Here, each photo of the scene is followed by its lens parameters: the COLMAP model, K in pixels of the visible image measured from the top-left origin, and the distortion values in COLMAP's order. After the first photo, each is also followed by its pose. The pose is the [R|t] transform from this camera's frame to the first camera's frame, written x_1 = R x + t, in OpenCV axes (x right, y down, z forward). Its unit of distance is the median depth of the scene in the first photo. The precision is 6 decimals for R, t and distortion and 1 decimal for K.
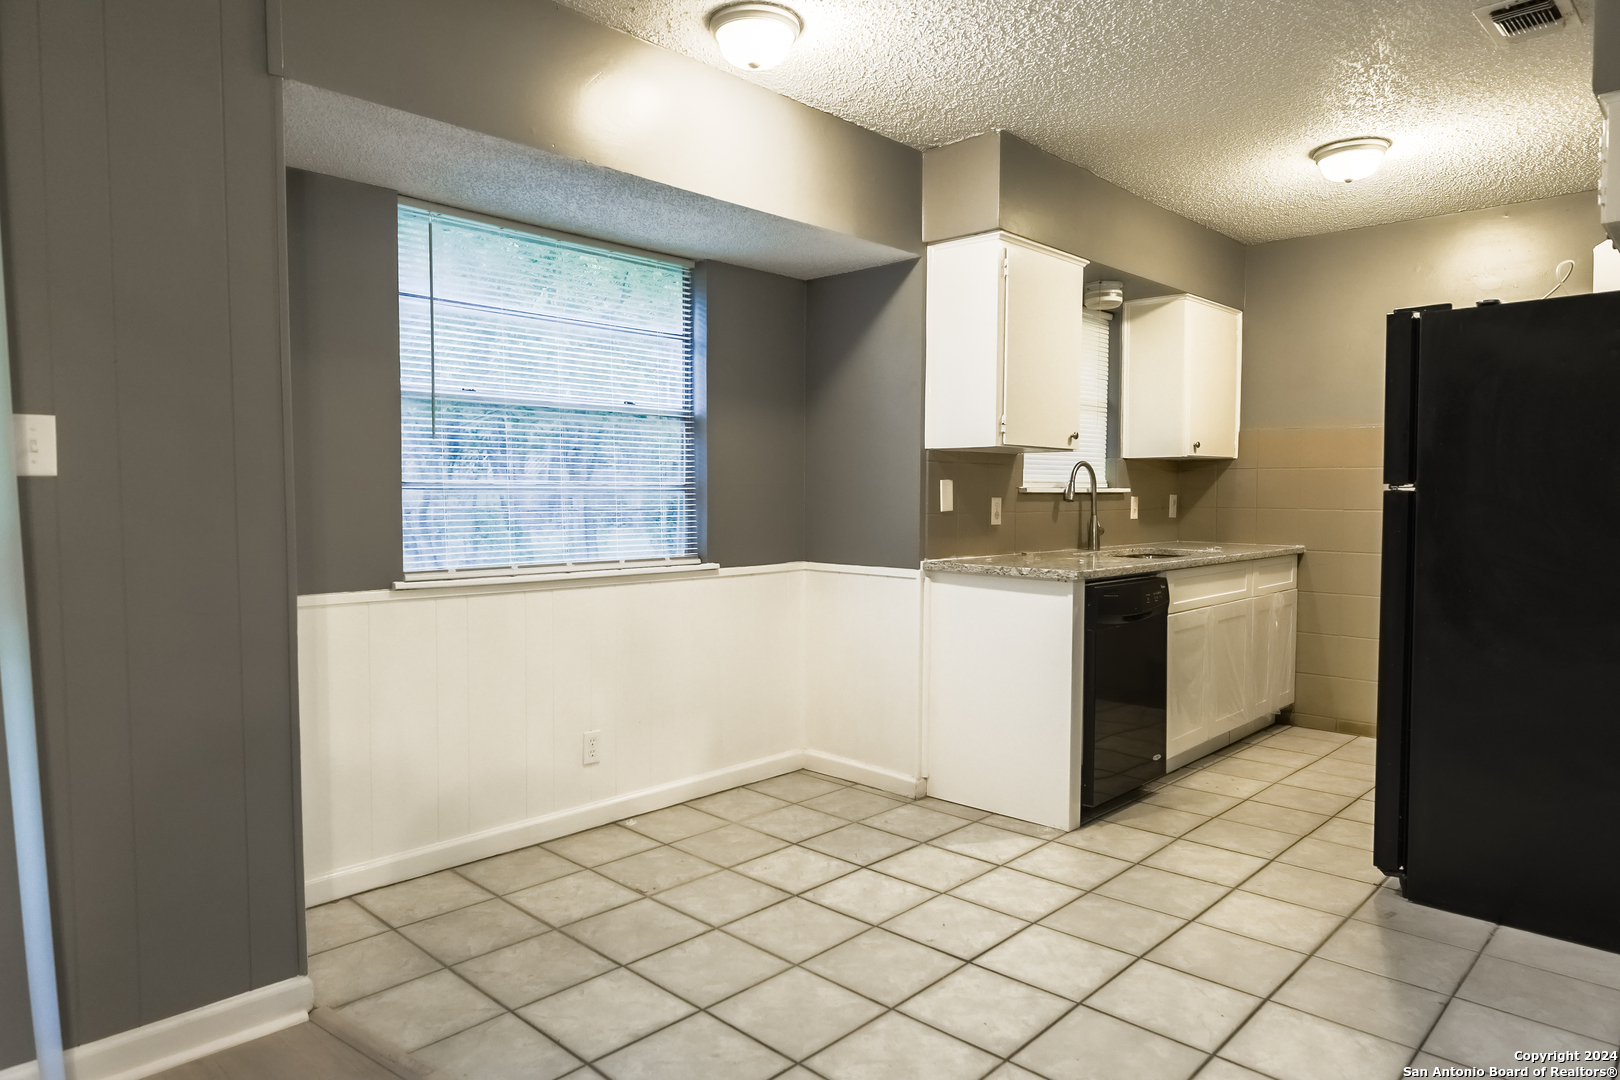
lens RADIAL K [[996.9, 0, 807.7], [0, 996.9, 540.5], [0, 0, 1]] dist [-0.003598, -0.000539]
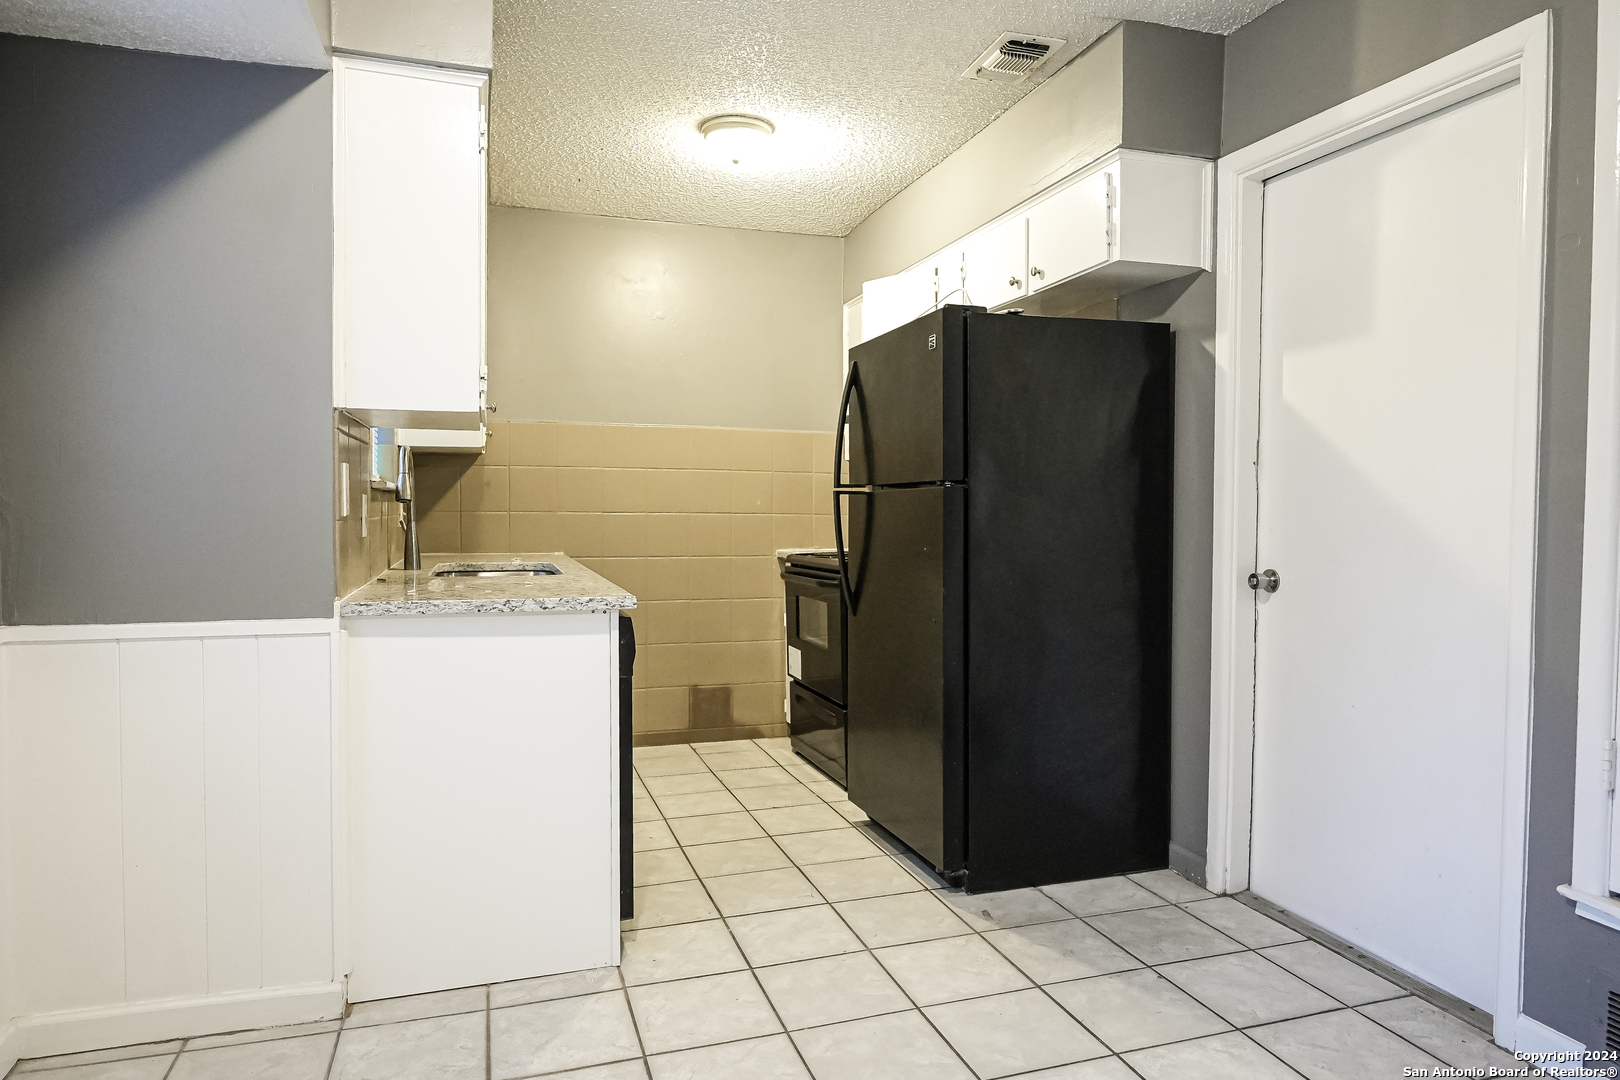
lens RADIAL K [[996.9, 0, 809.4], [0, 996.9, 543.4], [0, 0, 1]] dist [-0.003598, -0.000539]
pose [[0.471104, -0.030223, 0.881560, -0.284014], [0.039357, 0.999138, 0.013222, -0.010765], [-0.881199, 0.028467, 0.471887, 0.526721]]
